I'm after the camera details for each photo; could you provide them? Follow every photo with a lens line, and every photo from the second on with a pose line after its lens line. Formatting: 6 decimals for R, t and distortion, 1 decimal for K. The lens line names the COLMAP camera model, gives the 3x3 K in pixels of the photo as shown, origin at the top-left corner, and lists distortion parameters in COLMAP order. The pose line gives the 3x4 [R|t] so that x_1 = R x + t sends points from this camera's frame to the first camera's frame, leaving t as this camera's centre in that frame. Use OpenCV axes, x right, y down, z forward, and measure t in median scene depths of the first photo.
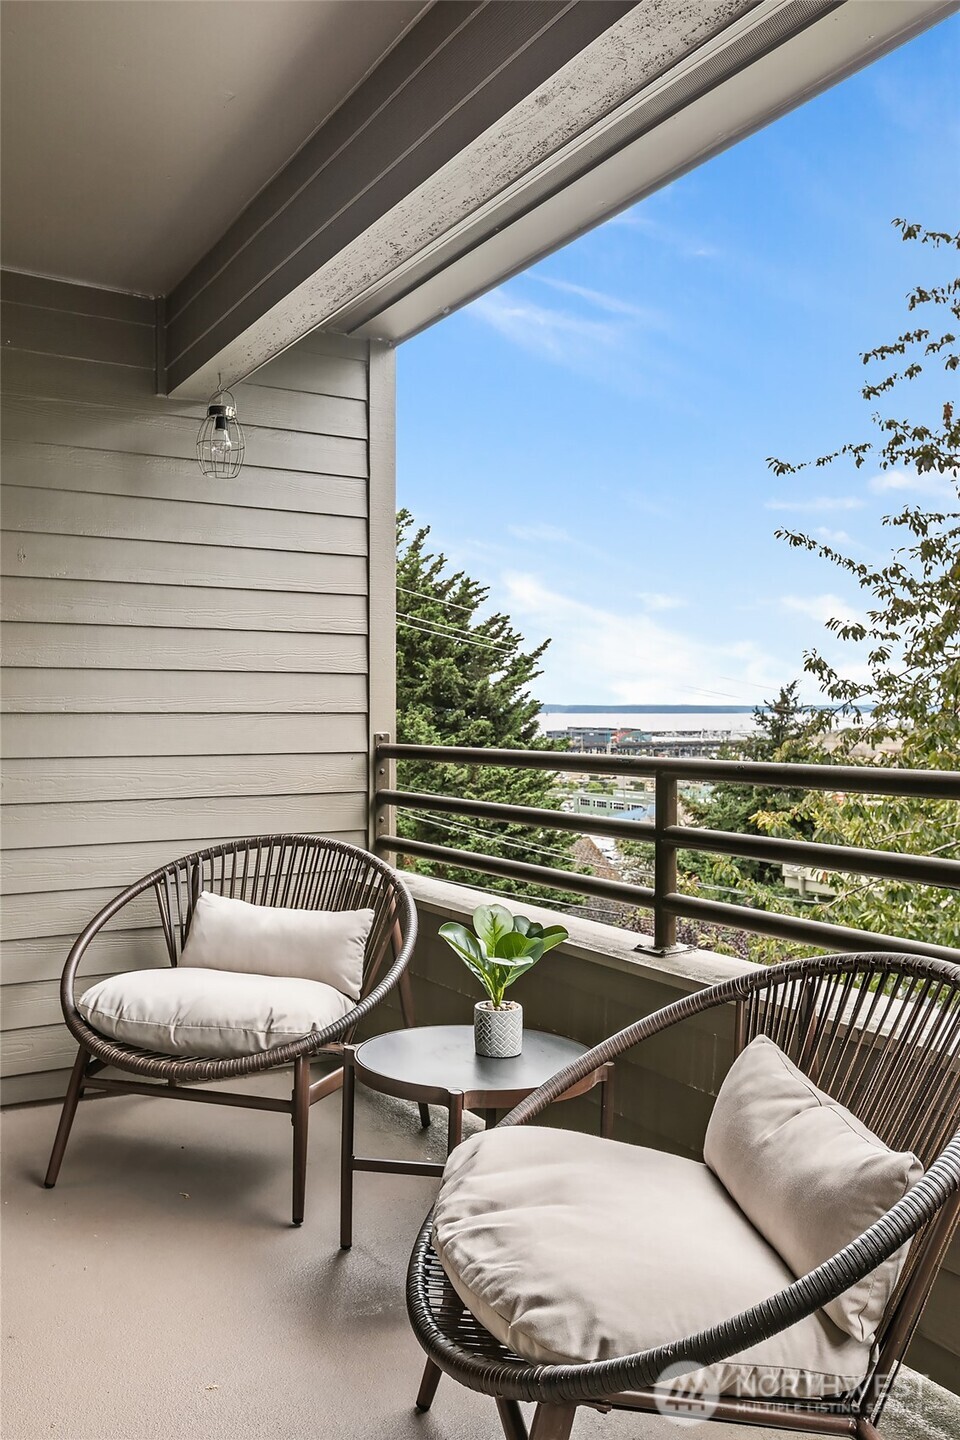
lens RADIAL K [[1158.8, 0, 464.4], [0, 1158.8, 715.3], [0, 0, 1]] dist [-0.029232, 0.003852]
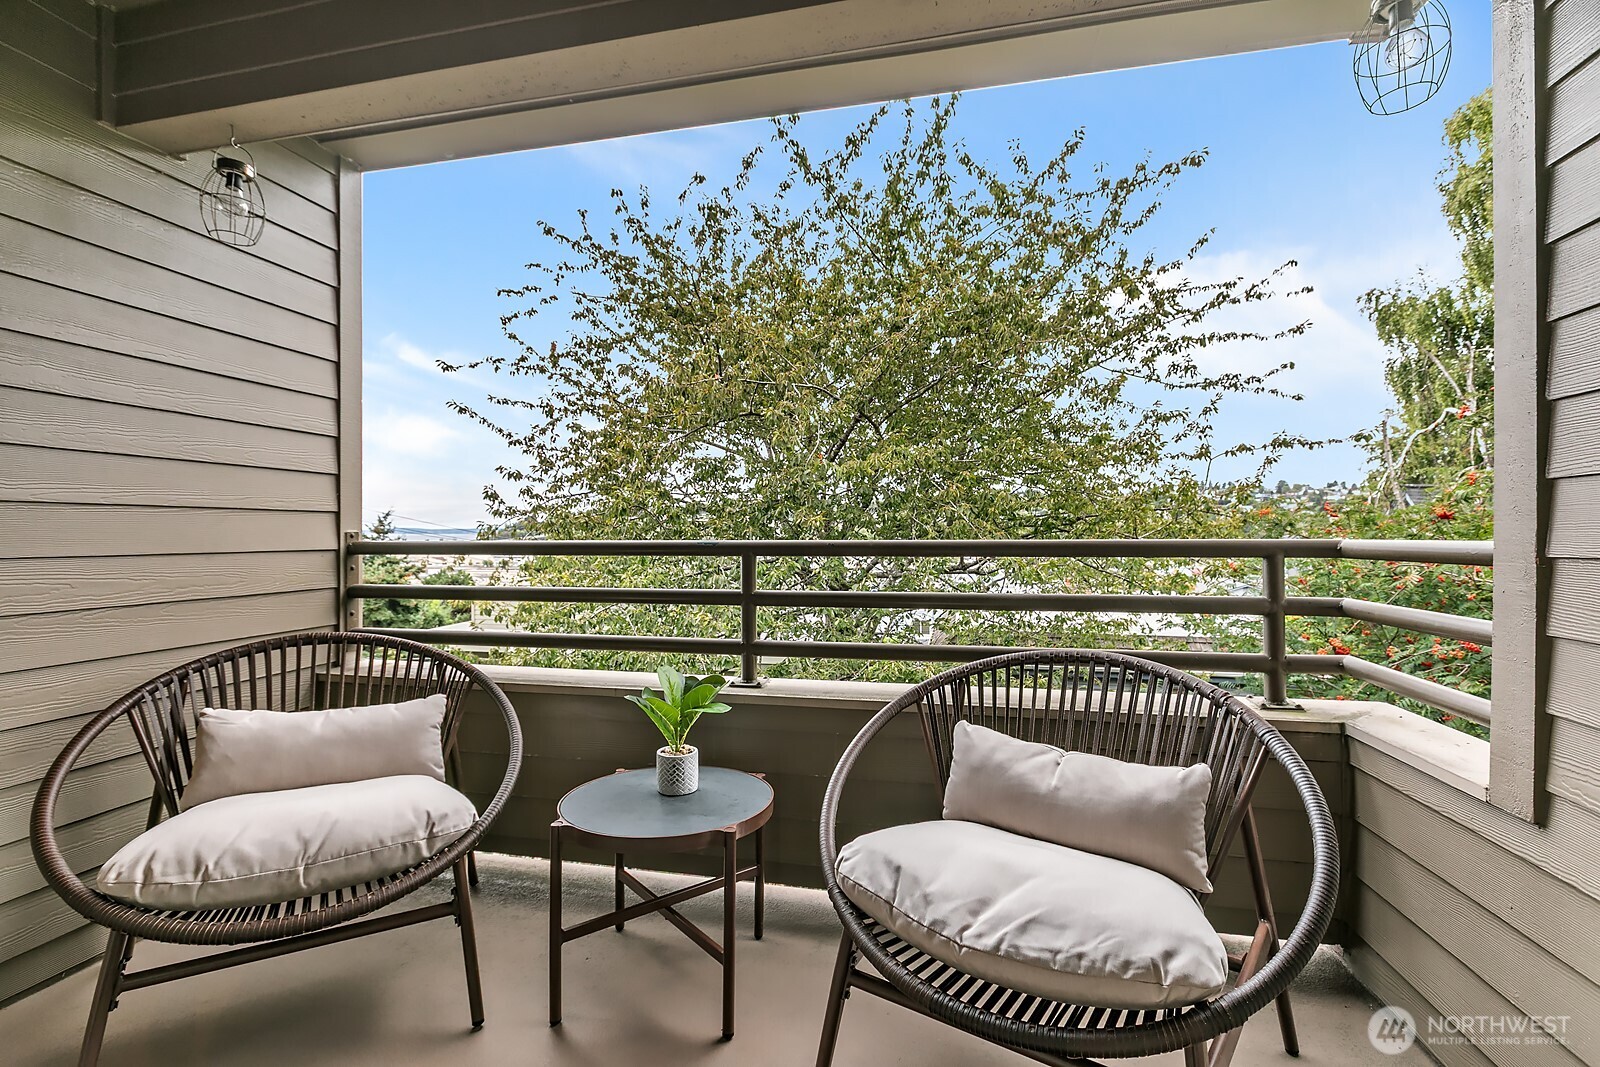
lens RADIAL K [[711.9, 0, 828.6], [0, 711.9, 530.6], [0, 0, 1]] dist [-0.001189, -0.002563]
pose [[0.689614, -0.002011, 0.724174, -0.293448], [0.004408, 0.999989, -0.001421, 0.020888], [-0.724163, 0.004172, 0.689616, 0.291898]]
